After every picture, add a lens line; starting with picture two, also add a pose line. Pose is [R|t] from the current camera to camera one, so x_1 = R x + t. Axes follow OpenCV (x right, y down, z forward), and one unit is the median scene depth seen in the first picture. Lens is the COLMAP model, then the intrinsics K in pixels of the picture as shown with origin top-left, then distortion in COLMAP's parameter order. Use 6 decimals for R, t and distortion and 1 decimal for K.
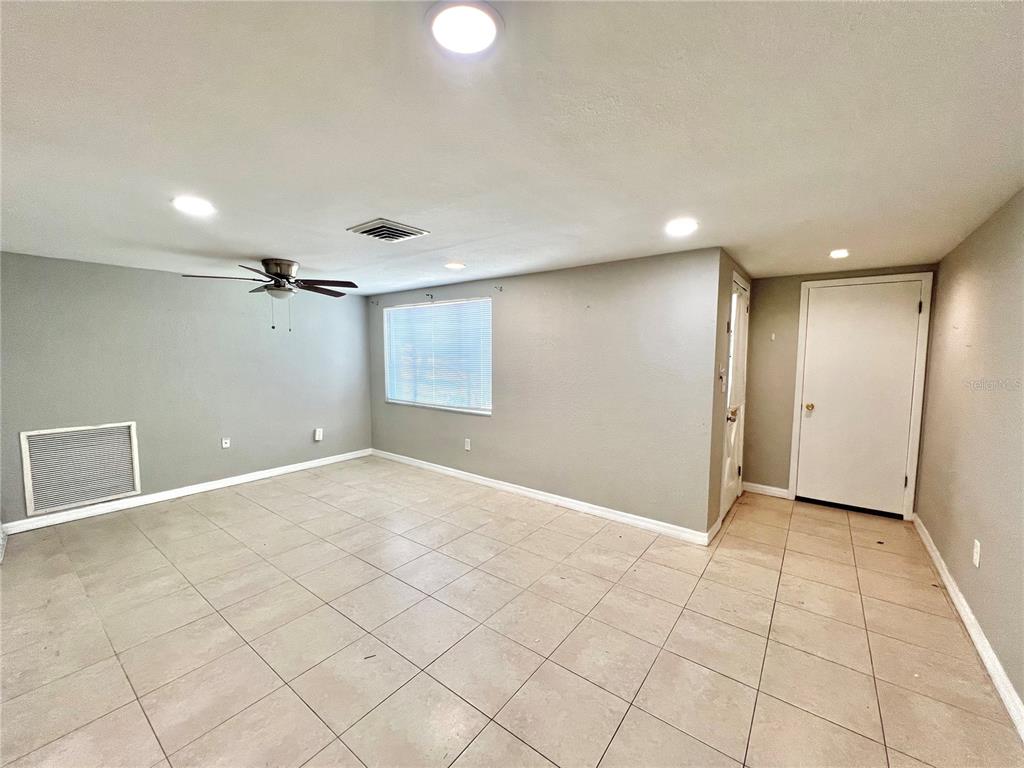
lens RADIAL K [[412.3, 0, 509.3], [0, 412.3, 384.1], [0, 0, 1]] dist [-0.001396, 0.000154]
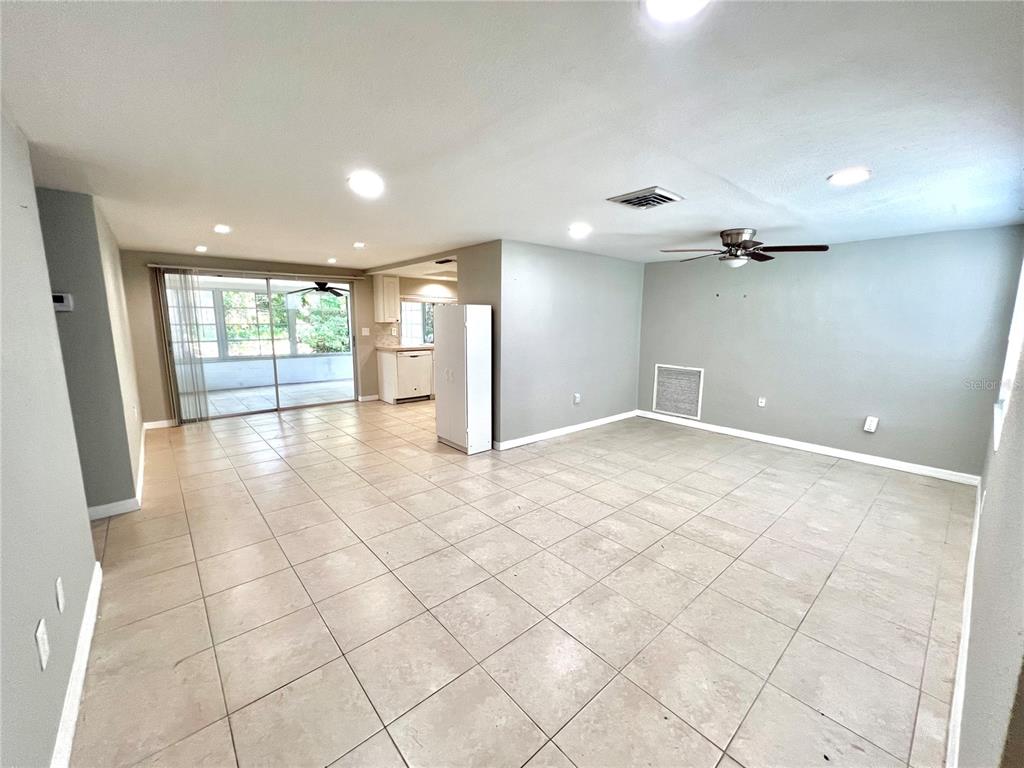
lens RADIAL K [[408.7, 0, 509.5], [0, 408.7, 383.6], [0, 0, 1]] dist [-0.000993, 0.000331]
pose [[-0.198768, 0.149231, -0.968618, 0.609398], [-0.085647, 0.981913, 0.168854, -0.040116], [0.976297, 0.116522, -0.182391, 0.644615]]
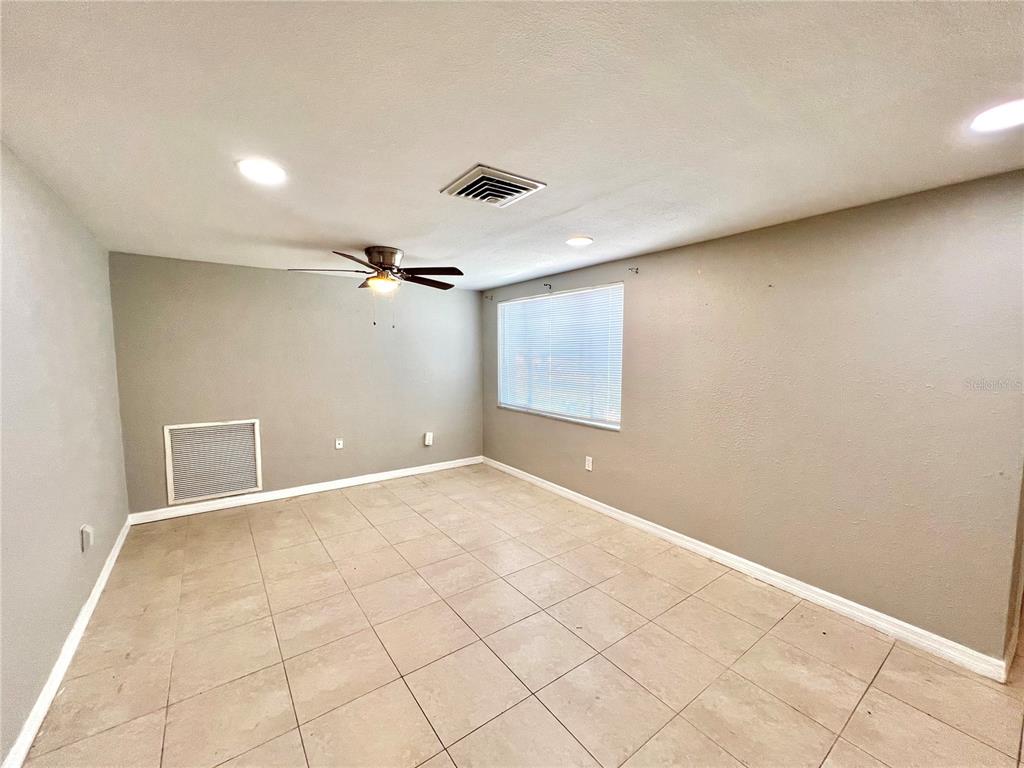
lens RADIAL K [[412.3, 0, 509.3], [0, 412.3, 384.1], [0, 0, 1]] dist [-0.001396, 0.000154]
pose [[0.959026, 0.022960, -0.282385, -0.031044], [-0.023280, 0.999727, 0.002223, -0.012832], [0.282359, 0.004442, 0.959299, 0.208174]]
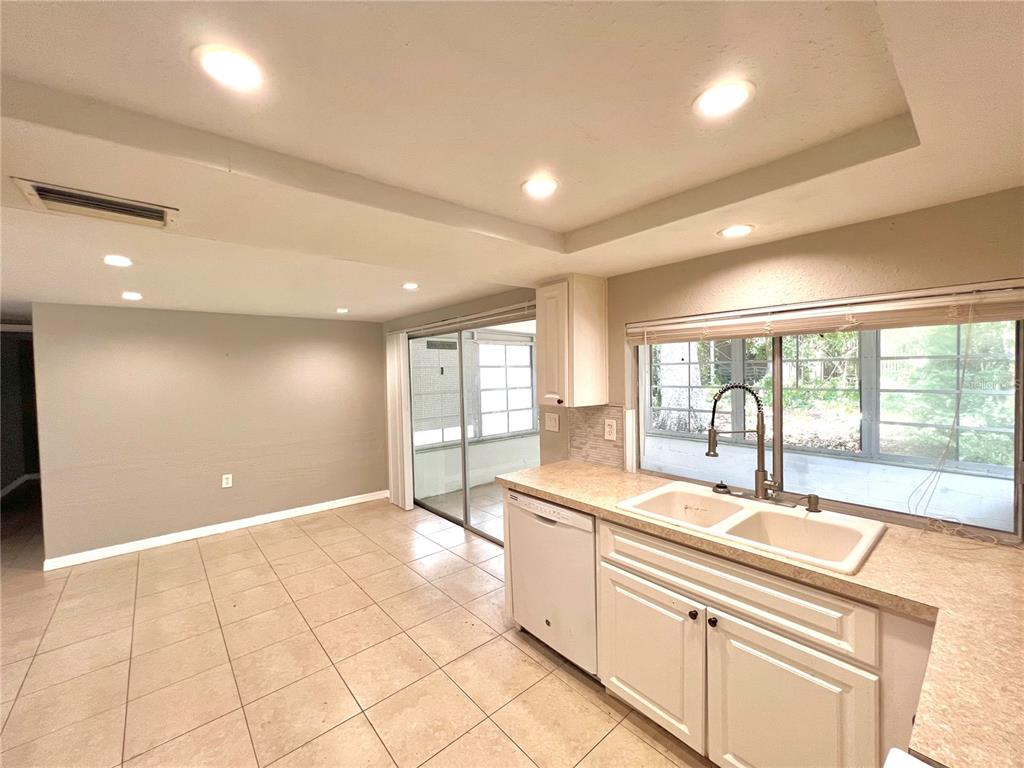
lens RADIAL K [[412.3, 0, 509.3], [0, 412.3, 384.1], [0, 0, 1]] dist [-0.001396, 0.000154]
pose [[-0.978023, 0.011529, 0.208180, -1.227041], [0.035135, 0.993305, 0.110053, -0.067270], [-0.205517, 0.114949, -0.971879, 0.423701]]
